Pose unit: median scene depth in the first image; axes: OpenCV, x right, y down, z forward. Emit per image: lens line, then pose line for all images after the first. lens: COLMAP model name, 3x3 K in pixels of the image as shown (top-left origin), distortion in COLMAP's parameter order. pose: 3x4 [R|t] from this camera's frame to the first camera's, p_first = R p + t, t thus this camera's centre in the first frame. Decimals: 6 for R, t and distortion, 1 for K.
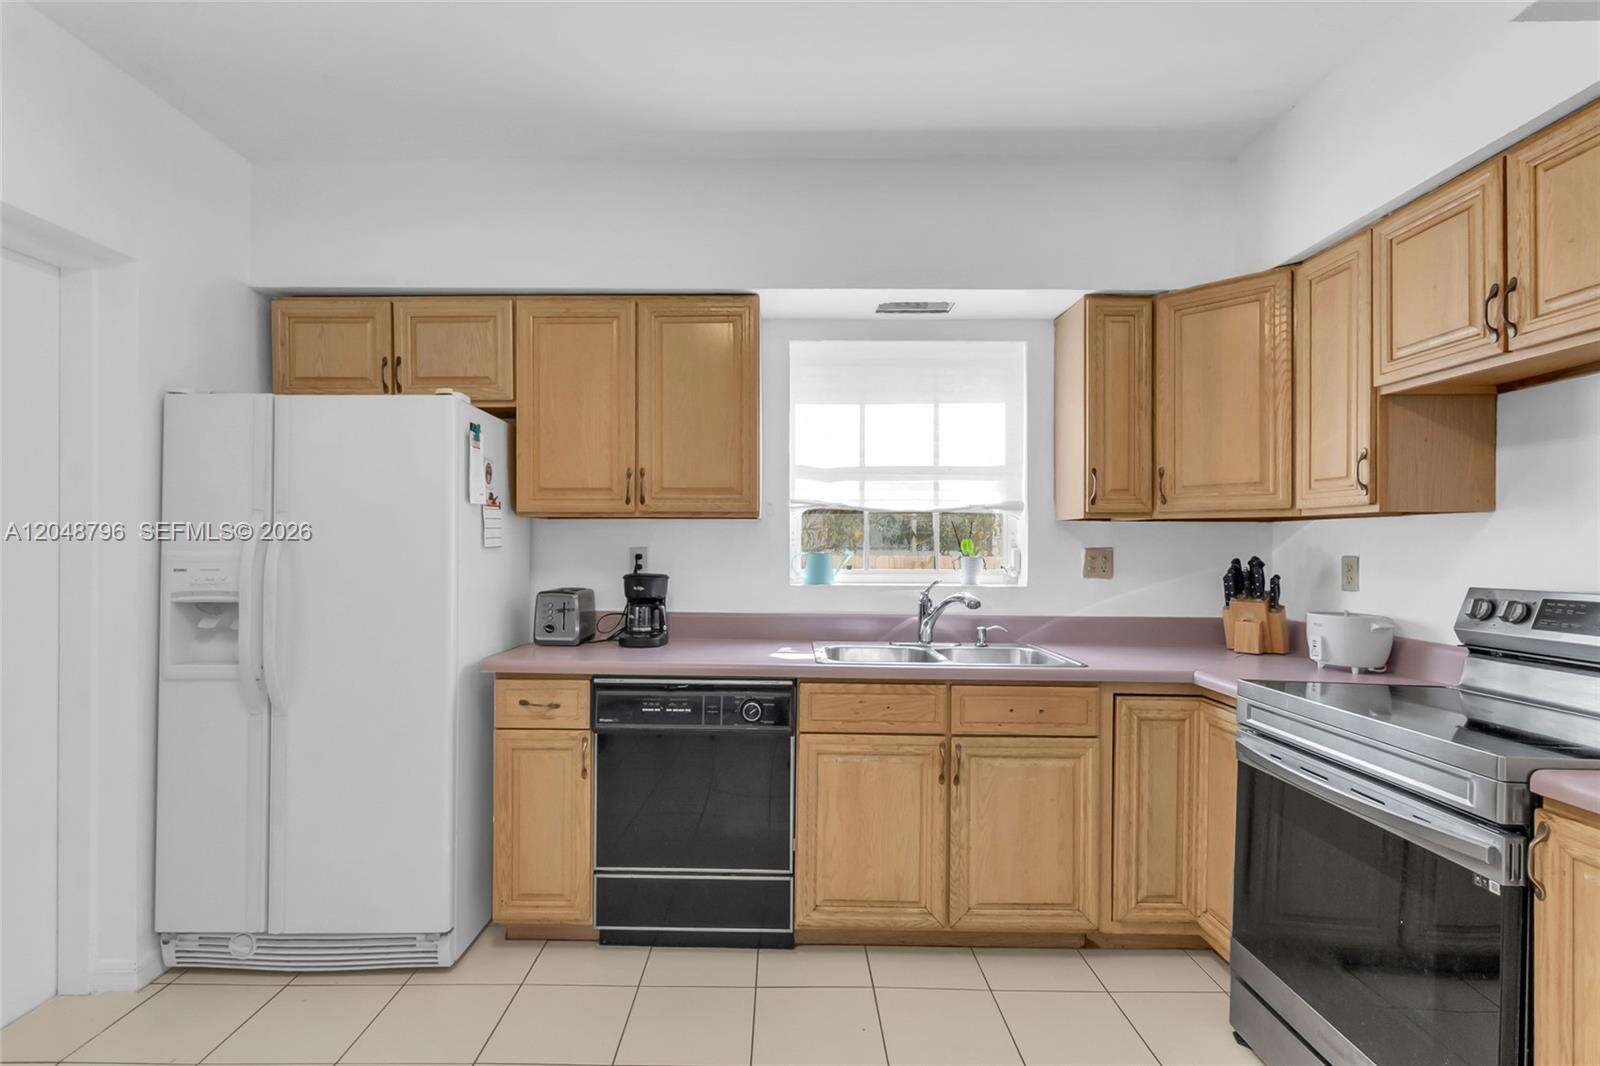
lens RADIAL K [[780.0, 0, 774.1], [0, 780.0, 542.2], [0, 0, 1]] dist [0.001435, 0.000210]
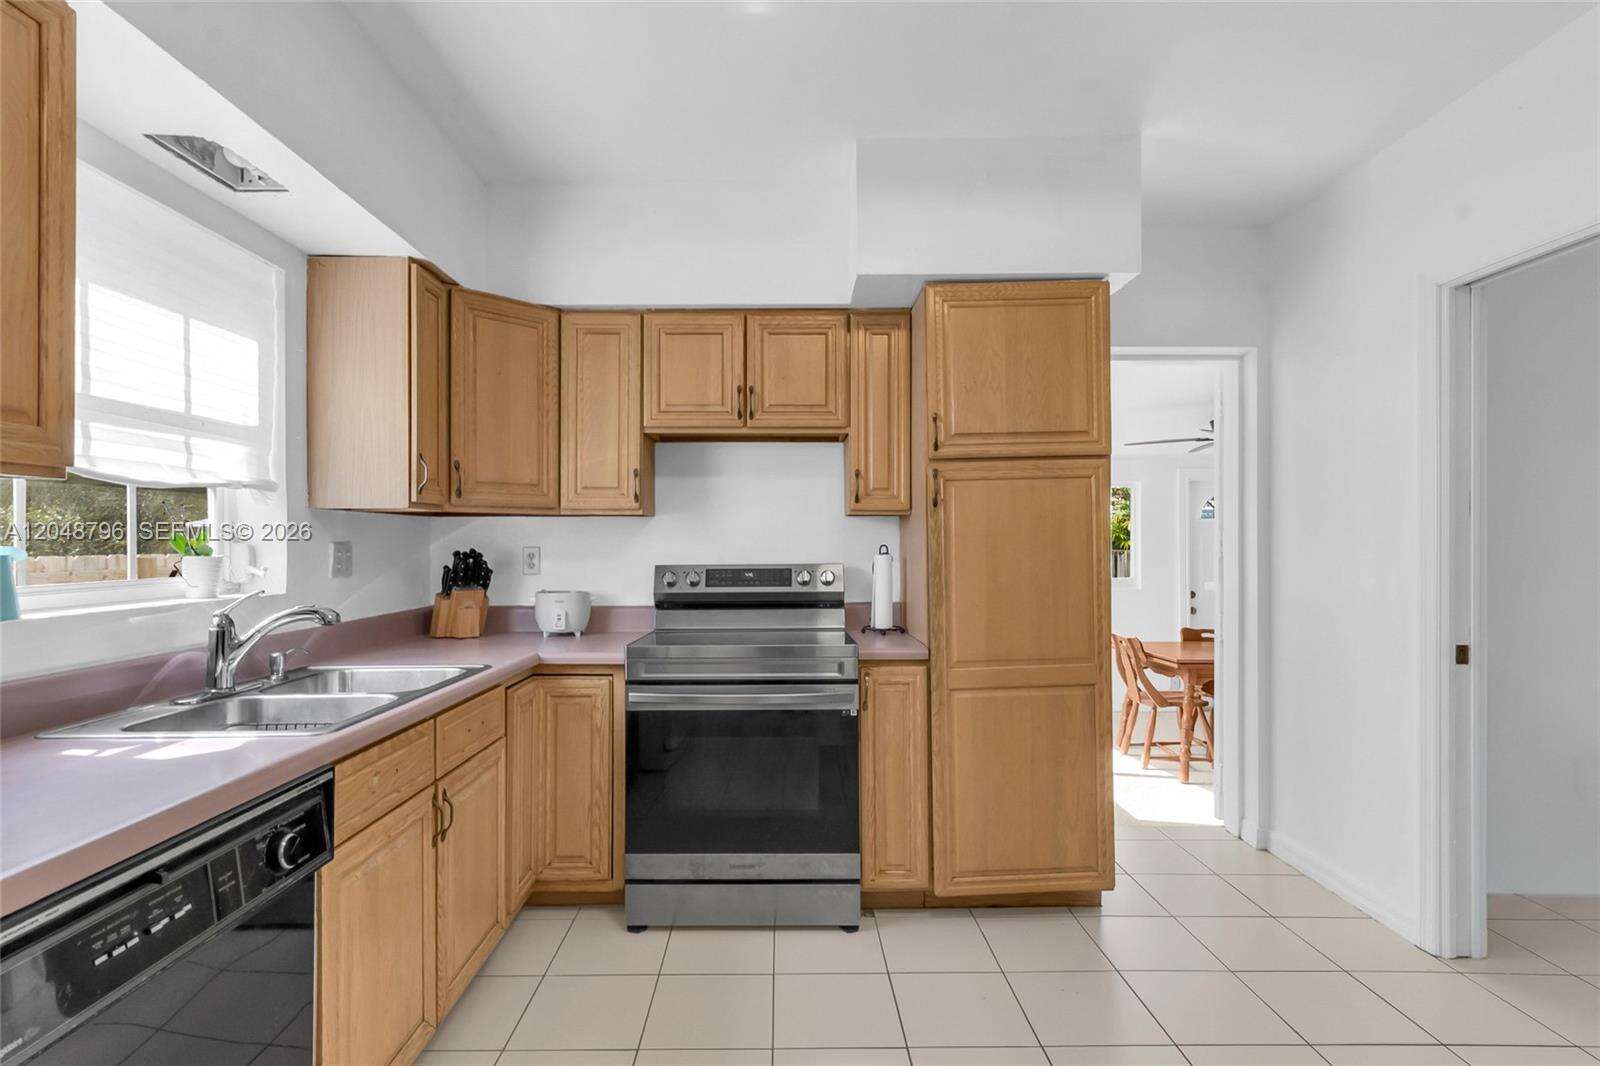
lens RADIAL K [[780.0, 0, 774.1], [0, 780.0, 542.2], [0, 0, 1]] dist [0.001435, 0.000210]
pose [[-0.019513, -0.003204, 0.999804, -0.553078], [-0.001826, 0.999993, 0.003169, 0.005326], [-0.999808, -0.001763, -0.019518, 0.670038]]
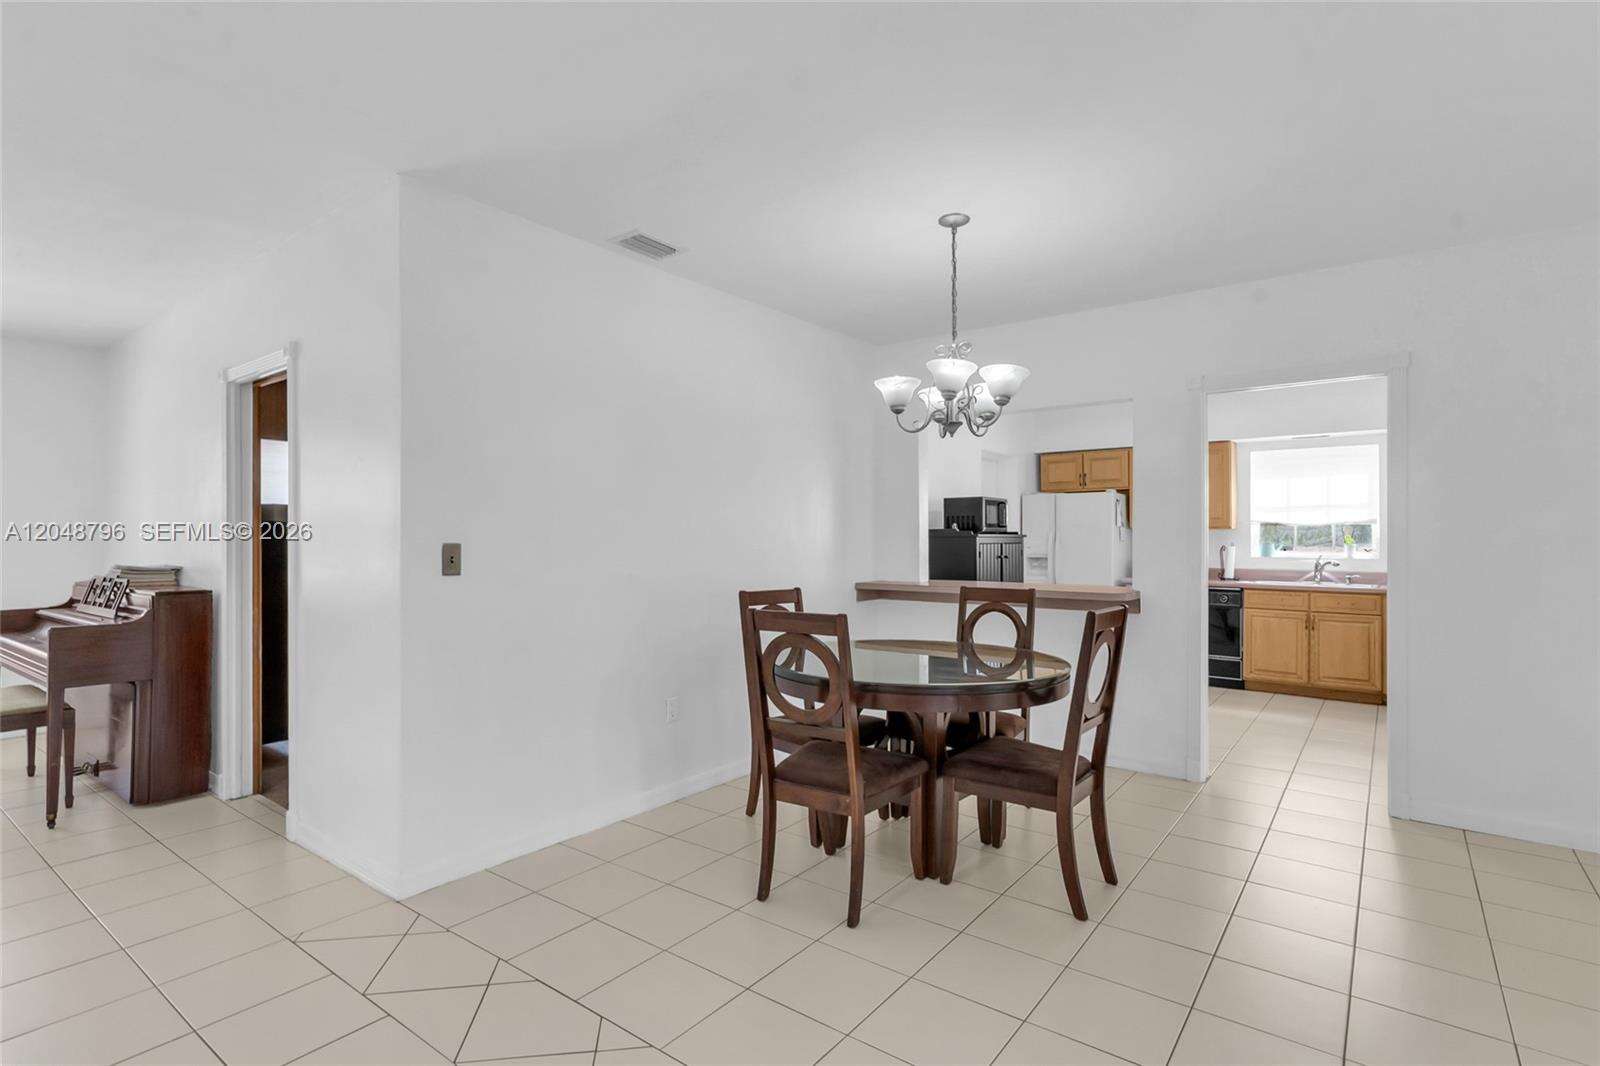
lens RADIAL K [[791.2, 0, 800.0], [0, 791.2, 533.0], [0, 0, 1]] dist [0.016290, 0.000205]
pose [[0.809410, -0.009793, -0.587162, 0.407388], [0.005359, 0.999942, -0.009290, -0.002418], [0.587219, 0.004373, 0.809416, -2.155654]]
